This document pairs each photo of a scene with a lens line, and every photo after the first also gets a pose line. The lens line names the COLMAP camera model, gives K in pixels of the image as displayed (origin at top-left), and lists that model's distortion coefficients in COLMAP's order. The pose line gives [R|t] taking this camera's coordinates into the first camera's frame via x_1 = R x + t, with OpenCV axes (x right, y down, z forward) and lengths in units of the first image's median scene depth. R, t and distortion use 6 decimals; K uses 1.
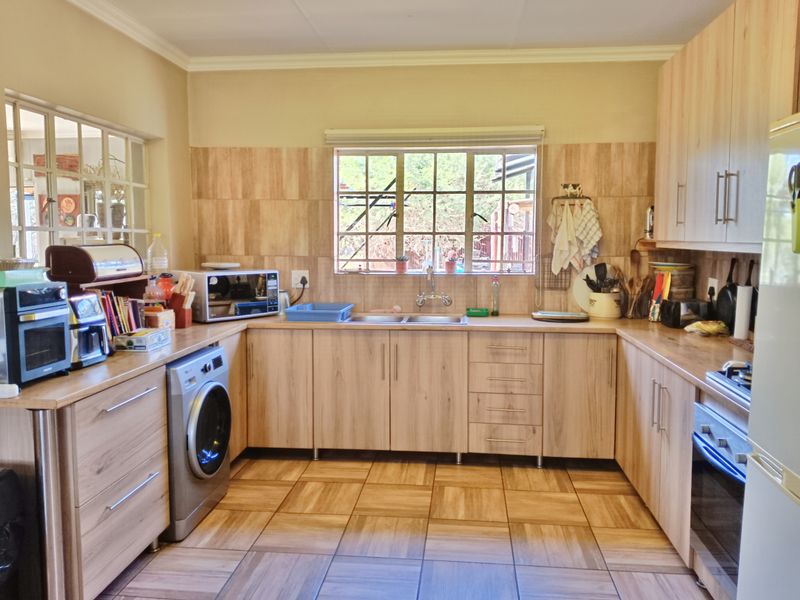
lens RADIAL K [[619.3, 0, 402.1], [0, 619.3, 288.2], [0, 0, 1]] dist [0.094928, -0.157803]
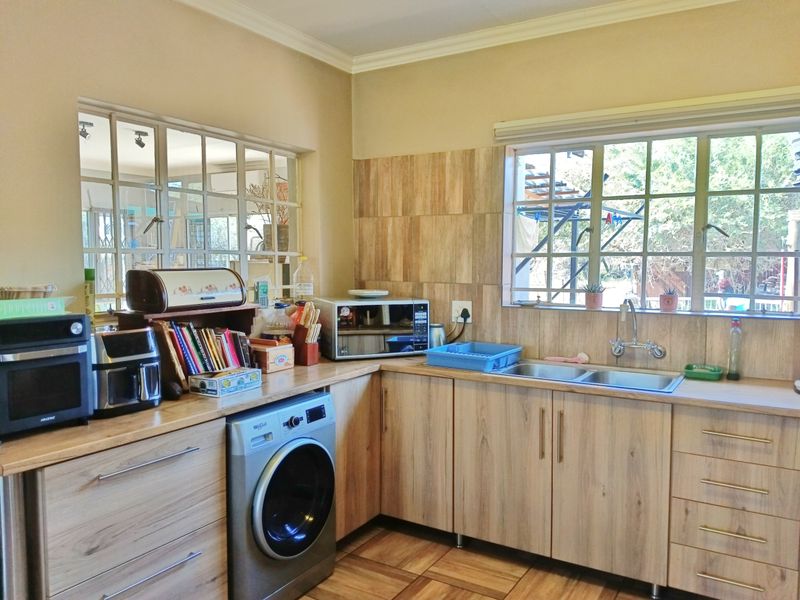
lens RADIAL K [[614.5, 0, 400.0], [0, 614.5, 300.0], [0, 0, 1]] dist [0.094930, -0.153172]
pose [[0.897507, 0.028831, -0.440057, 0.130138], [-0.035901, 0.999325, -0.007749, -0.023319], [0.439536, 0.022753, 0.897937, 0.272848]]
